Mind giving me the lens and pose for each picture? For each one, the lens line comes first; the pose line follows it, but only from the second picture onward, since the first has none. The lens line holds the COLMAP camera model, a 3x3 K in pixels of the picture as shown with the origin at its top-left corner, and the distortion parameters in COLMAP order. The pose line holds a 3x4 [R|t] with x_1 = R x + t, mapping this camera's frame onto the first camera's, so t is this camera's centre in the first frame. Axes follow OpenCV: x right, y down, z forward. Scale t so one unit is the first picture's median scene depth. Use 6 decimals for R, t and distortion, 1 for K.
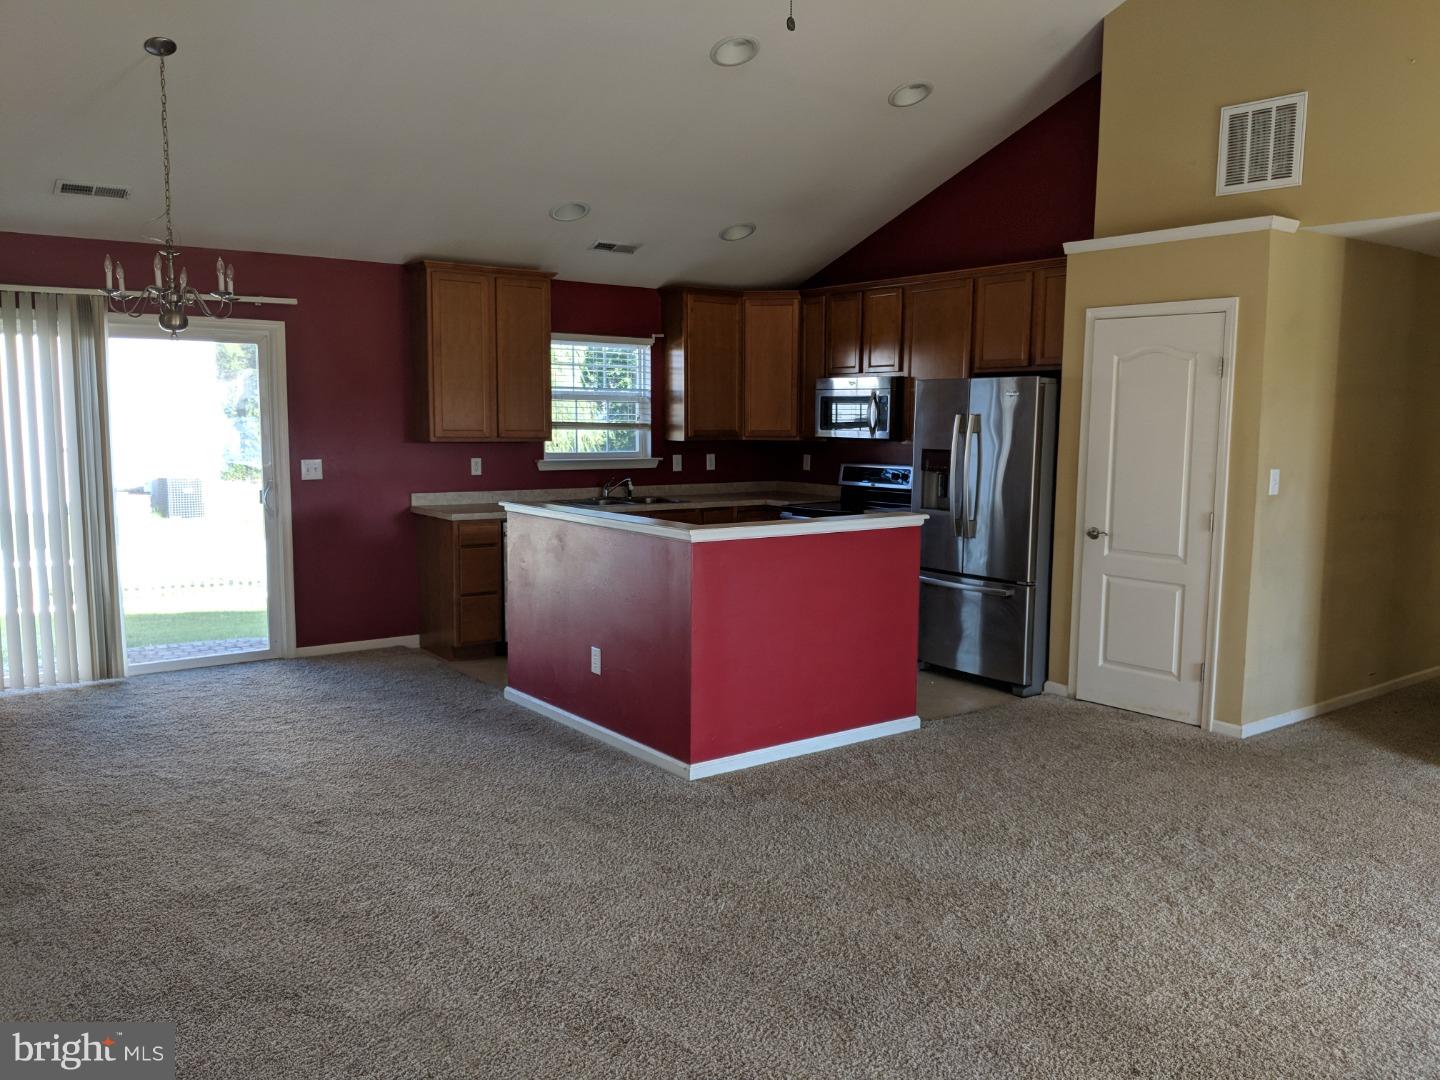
lens RADIAL K [[1149.7, 0, 719.3], [0, 1149.7, 545.4], [0, 0, 1]] dist [0.016050, -0.063082]
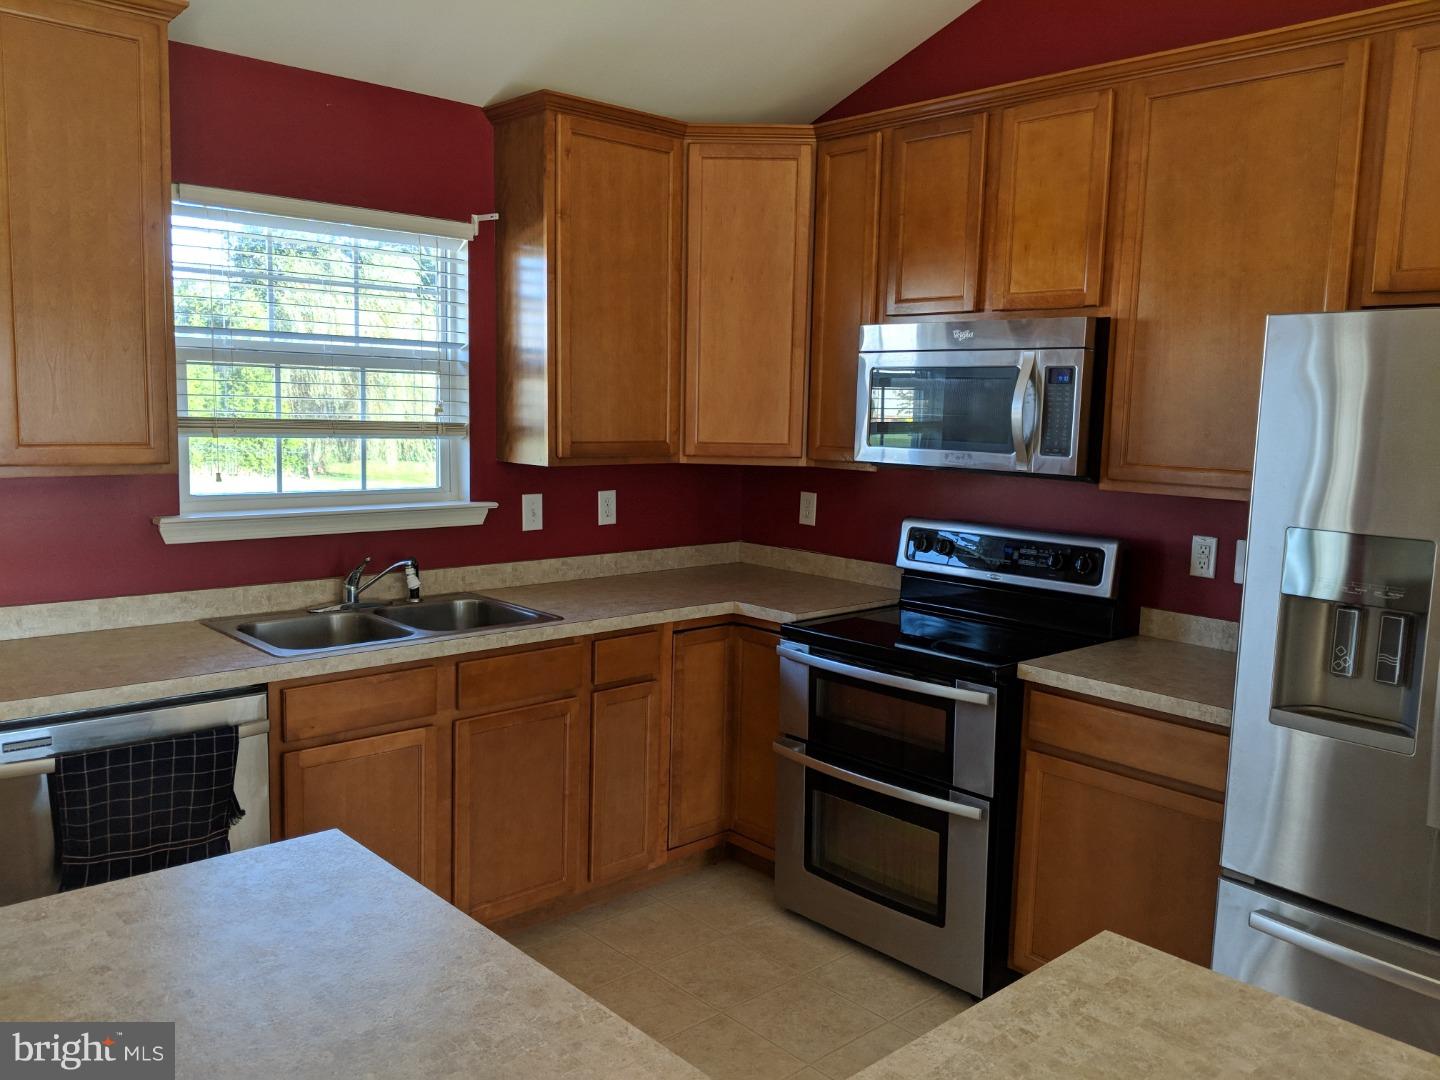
lens RADIAL K [[1149.7, 0, 724.5], [0, 1149.7, 544.3], [0, 0, 1]] dist [0.016050, -0.063082]
pose [[0.993045, 0.003849, 0.117670, -0.015311], [-0.005506, 0.999890, 0.013753, -0.067817], [-0.117604, -0.014305, 0.992958, 0.565997]]
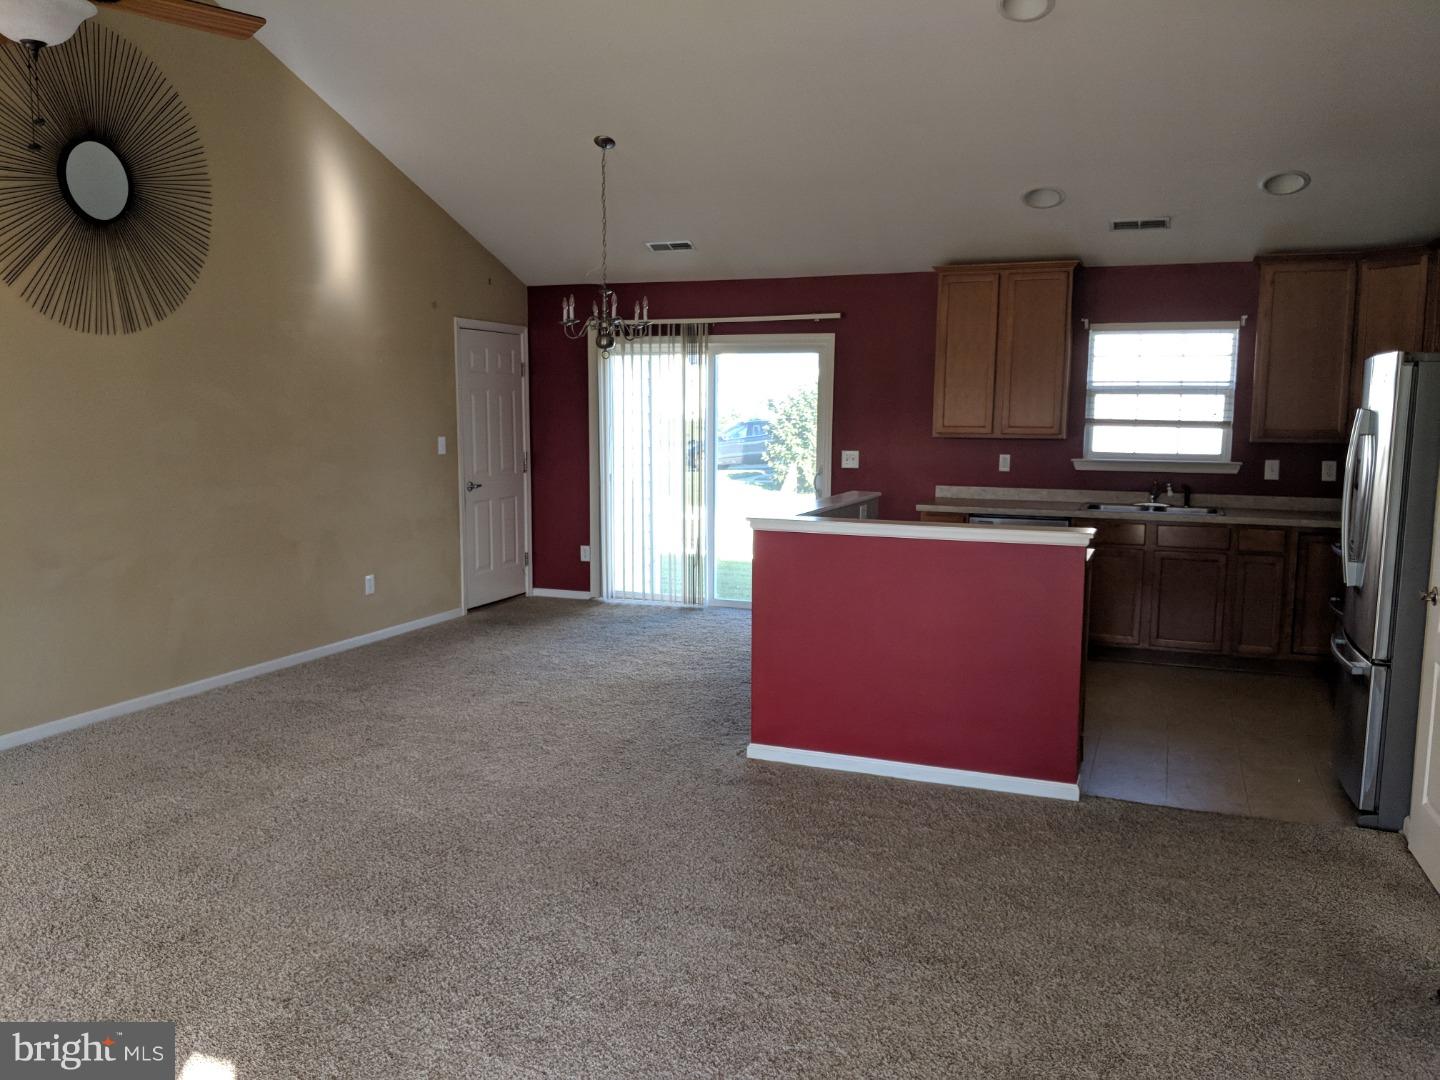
lens RADIAL K [[1149.7, 0, 712.3], [0, 1149.7, 553.2], [0, 0, 1]] dist [0.016050, -0.063082]
pose [[0.505962, 0.103370, -0.856339, 0.486558], [-0.096862, 0.993322, 0.062676, -0.025908], [0.857100, 0.051235, 0.512596, 0.245233]]
